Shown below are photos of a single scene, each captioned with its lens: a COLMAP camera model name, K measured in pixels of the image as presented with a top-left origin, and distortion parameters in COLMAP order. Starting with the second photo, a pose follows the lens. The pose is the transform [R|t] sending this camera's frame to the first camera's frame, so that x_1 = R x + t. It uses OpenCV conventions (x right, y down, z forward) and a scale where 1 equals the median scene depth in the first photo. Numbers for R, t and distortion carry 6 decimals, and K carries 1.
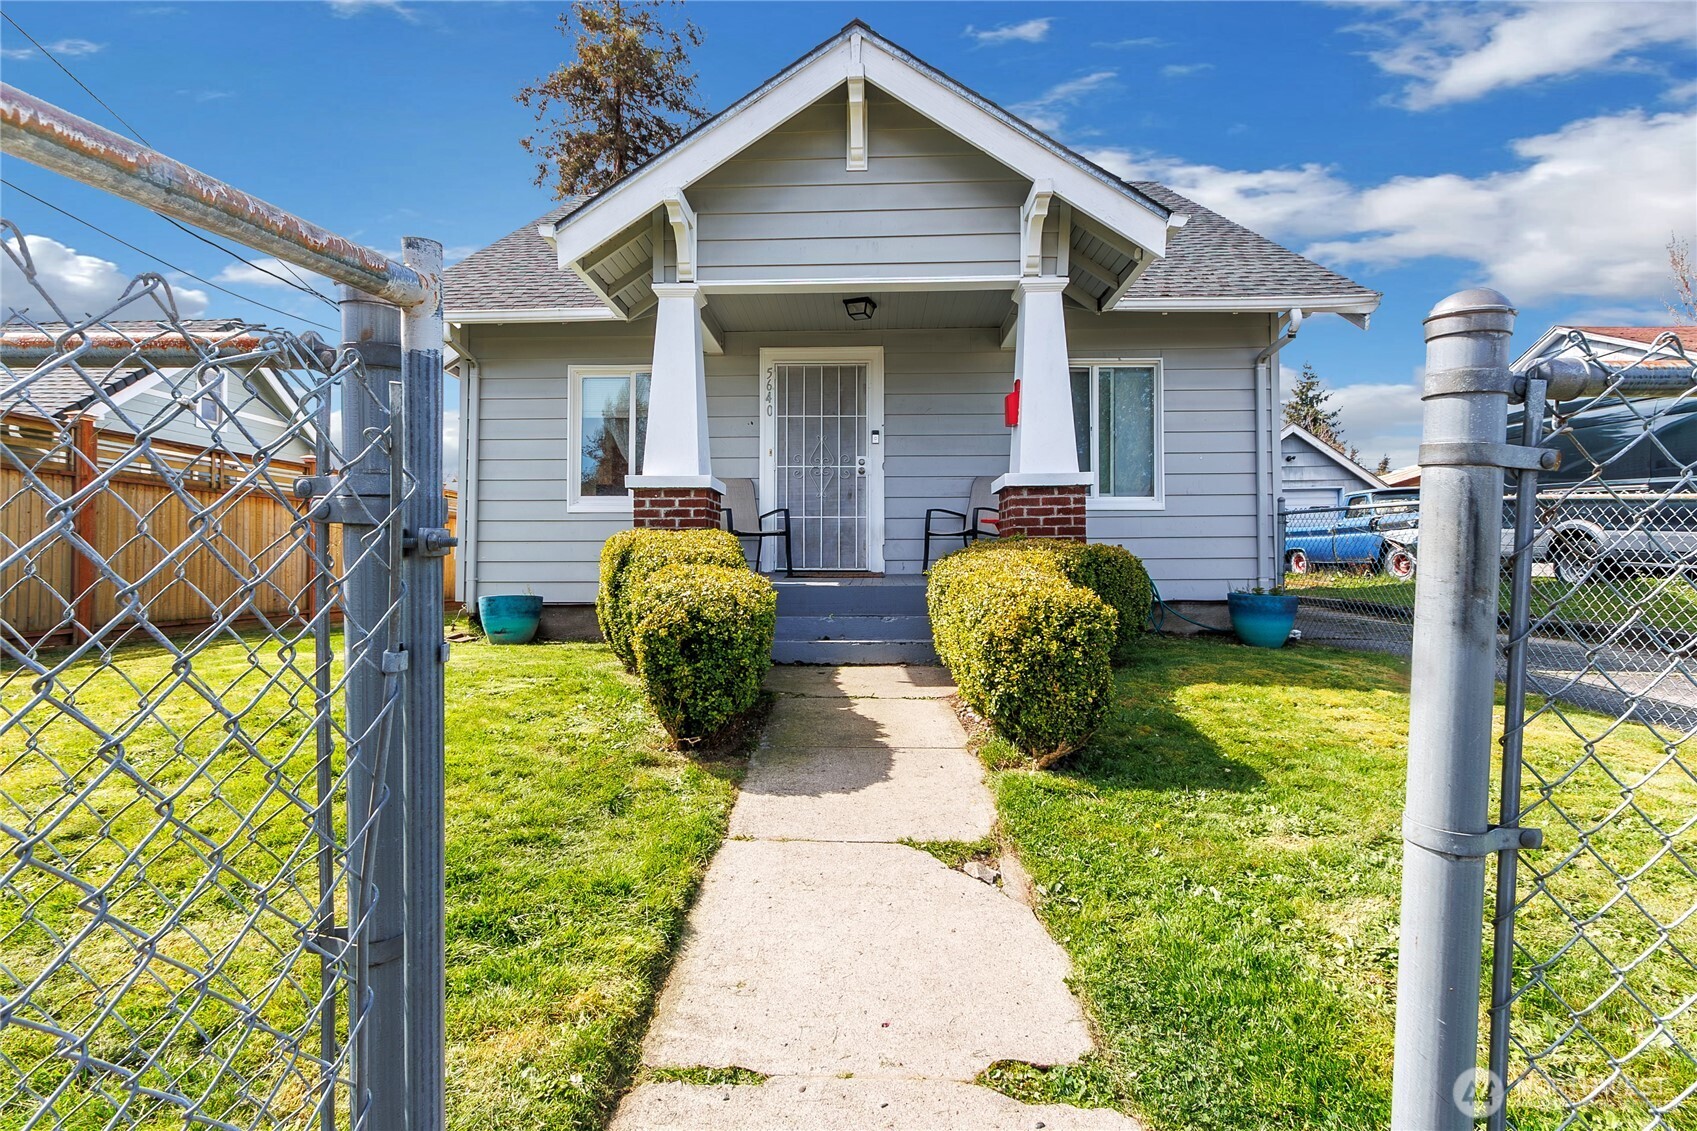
lens RADIAL K [[779.1, 0, 819.6], [0, 779.1, 543.7], [0, 0, 1]] dist [-0.000360, -0.000130]
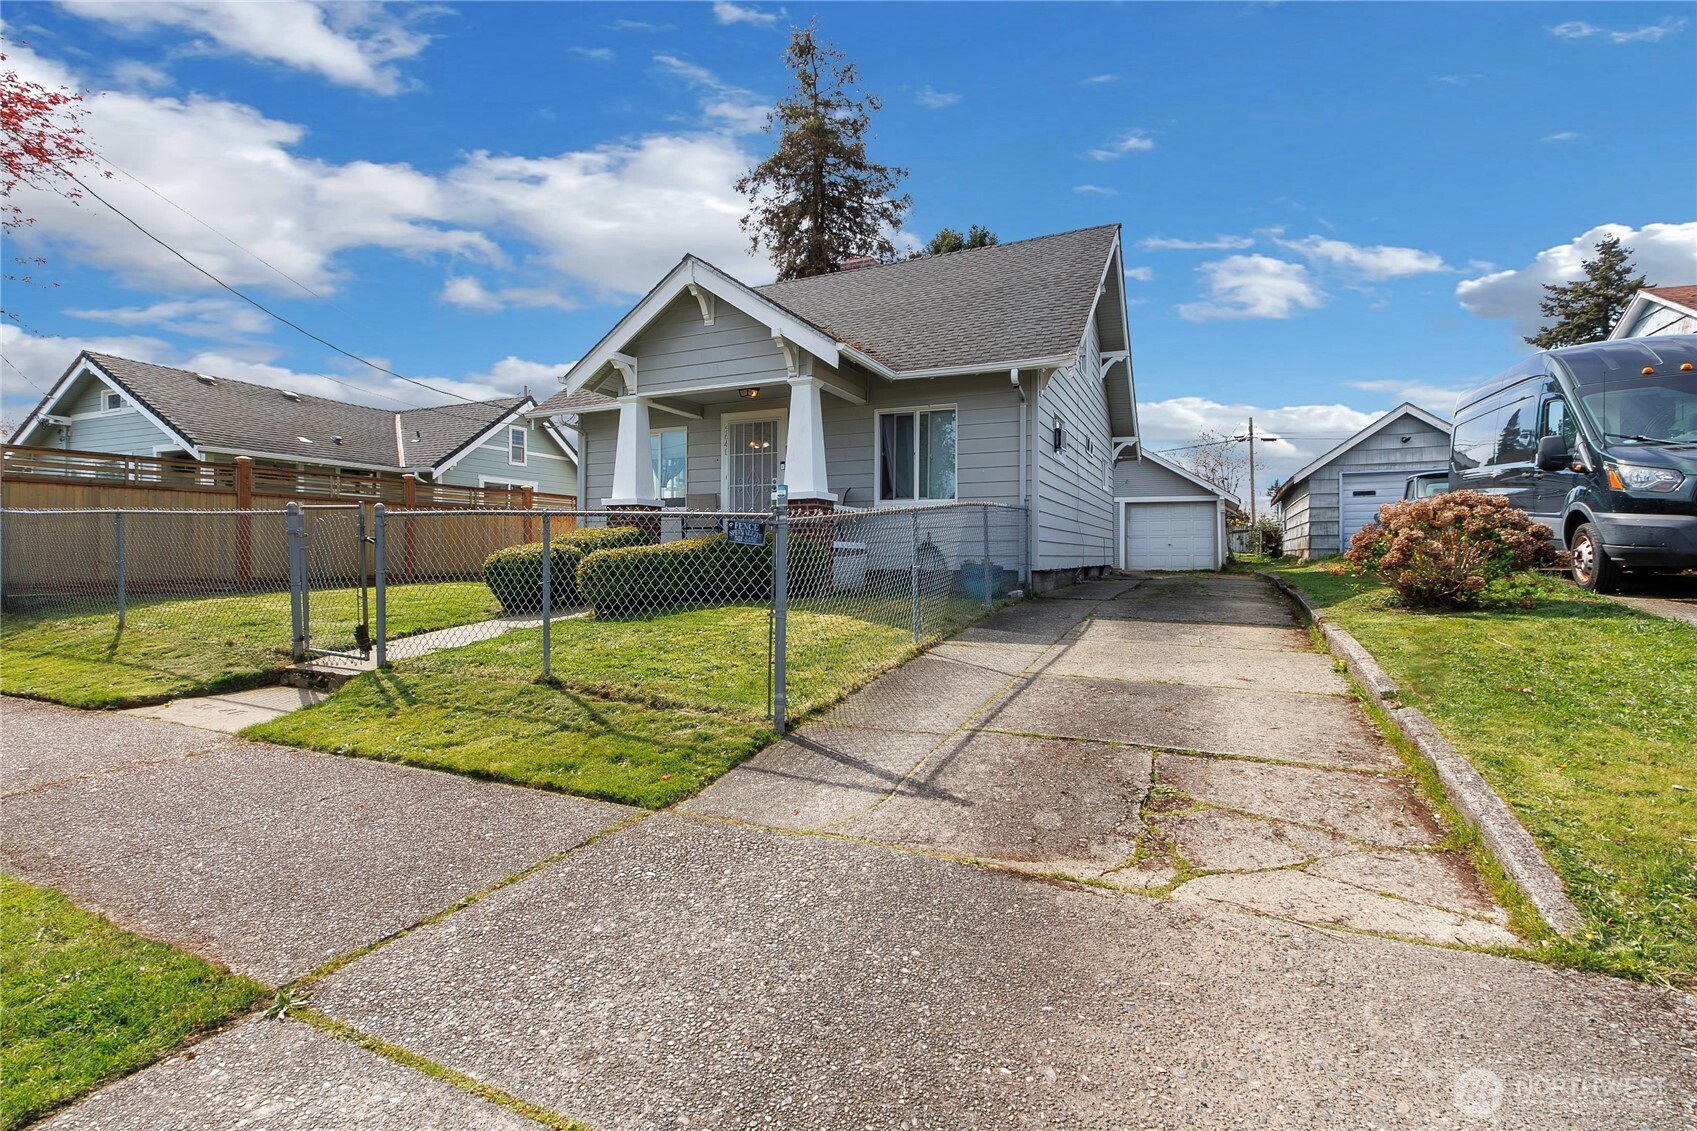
lens RADIAL K [[790.2, 0, 835.2], [0, 790.2, 515.9], [0, 0, 1]] dist [0.003326, -0.000201]
pose [[0.925601, -0.016060, -0.378160, 0.859471], [0.009077, 0.999754, -0.020243, -0.000996], [0.378392, 0.015304, 0.925519, -0.492339]]
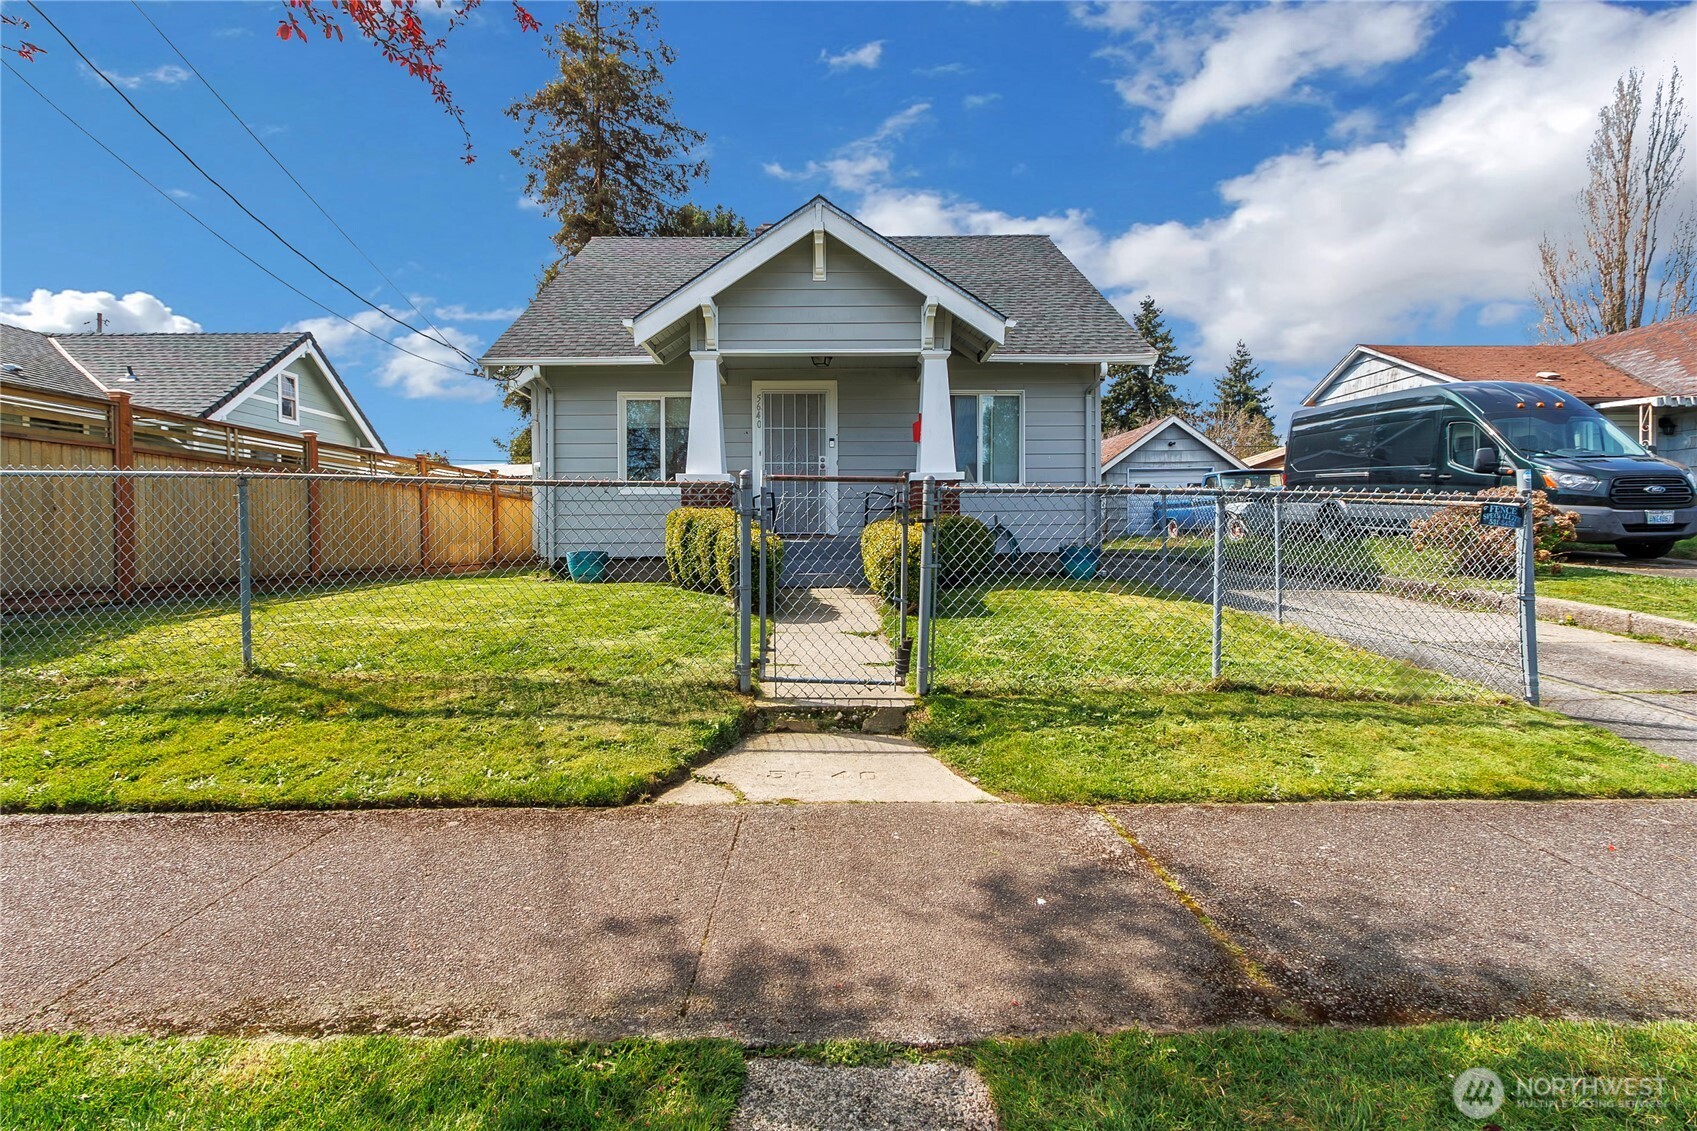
lens RADIAL K [[790.2, 0, 835.2], [0, 790.2, 515.9], [0, 0, 1]] dist [0.003326, -0.000201]
pose [[0.997214, -0.003994, 0.074482, -0.036596], [0.003836, 0.999990, 0.002260, -0.003426], [-0.074491, -0.001968, 0.997220, -0.527888]]
